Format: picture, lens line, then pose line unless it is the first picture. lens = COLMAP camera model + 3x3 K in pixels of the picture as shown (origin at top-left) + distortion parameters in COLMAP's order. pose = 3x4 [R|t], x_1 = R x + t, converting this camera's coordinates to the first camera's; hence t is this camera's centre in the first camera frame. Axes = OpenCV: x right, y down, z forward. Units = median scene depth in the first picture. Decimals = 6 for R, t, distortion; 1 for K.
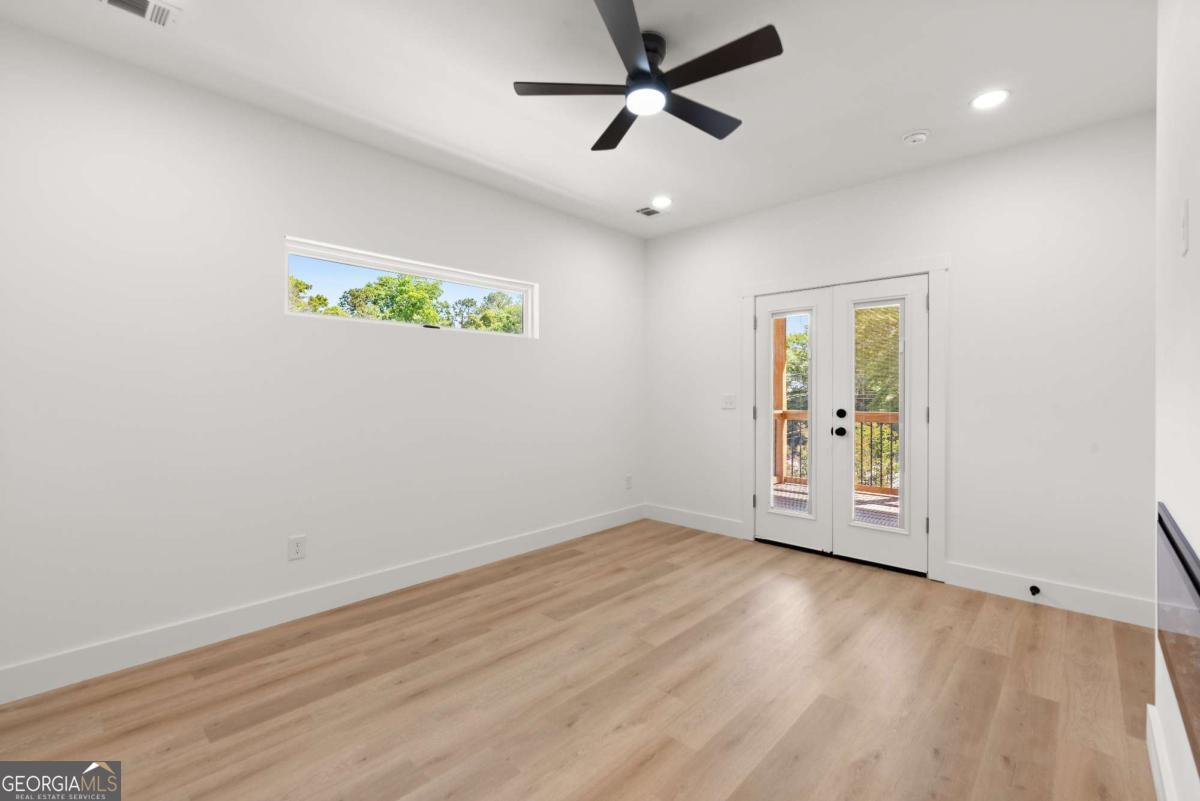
lens RADIAL K [[518.1, 0, 592.5], [0, 518.1, 391.0], [0, 0, 1]] dist [-0.001375, -0.000364]
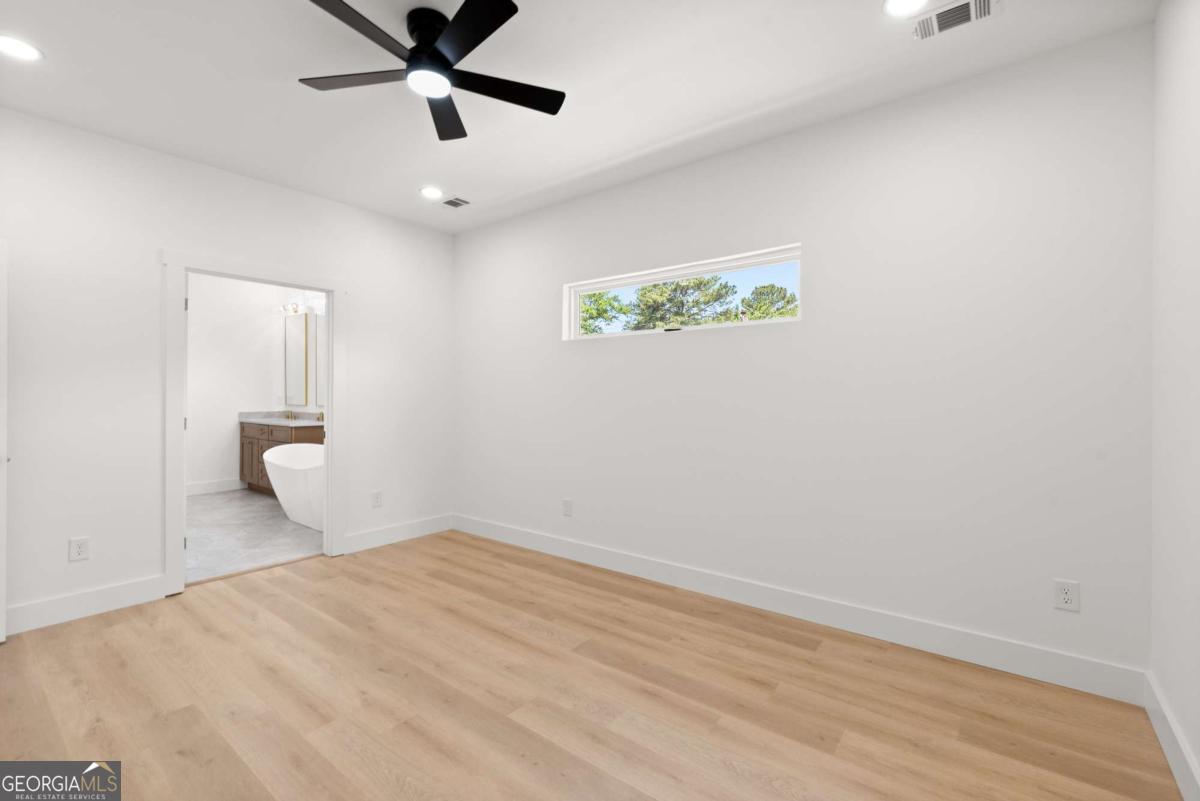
lens RADIAL K [[522.6, 0, 598.0], [0, 522.6, 394.6], [0, 0, 1]] dist [-0.002022, -0.000270]
pose [[0.098529, 0.000806, -0.995134, 0.757773], [-0.002600, 0.999996, 0.000553, 0.000021], [0.995131, 0.002532, 0.098531, 0.859306]]
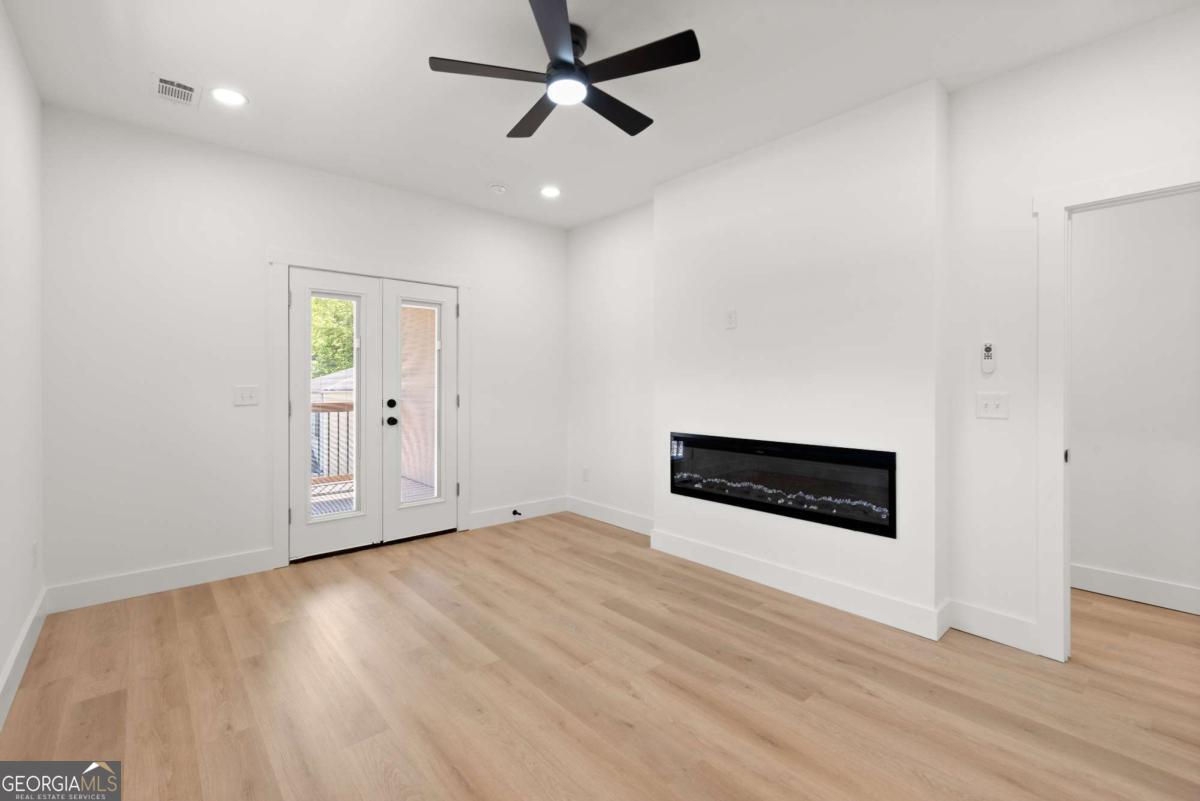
lens RADIAL K [[522.0, 0, 596.4], [0, 522.0, 383.1], [0, 0, 1]] dist [-0.001642, -0.000157]
pose [[0.090098, -0.001719, 0.995931, -0.636214], [-0.000597, 0.999998, 0.001780, 0.000148], [-0.995933, -0.000755, 0.090097, 0.605820]]
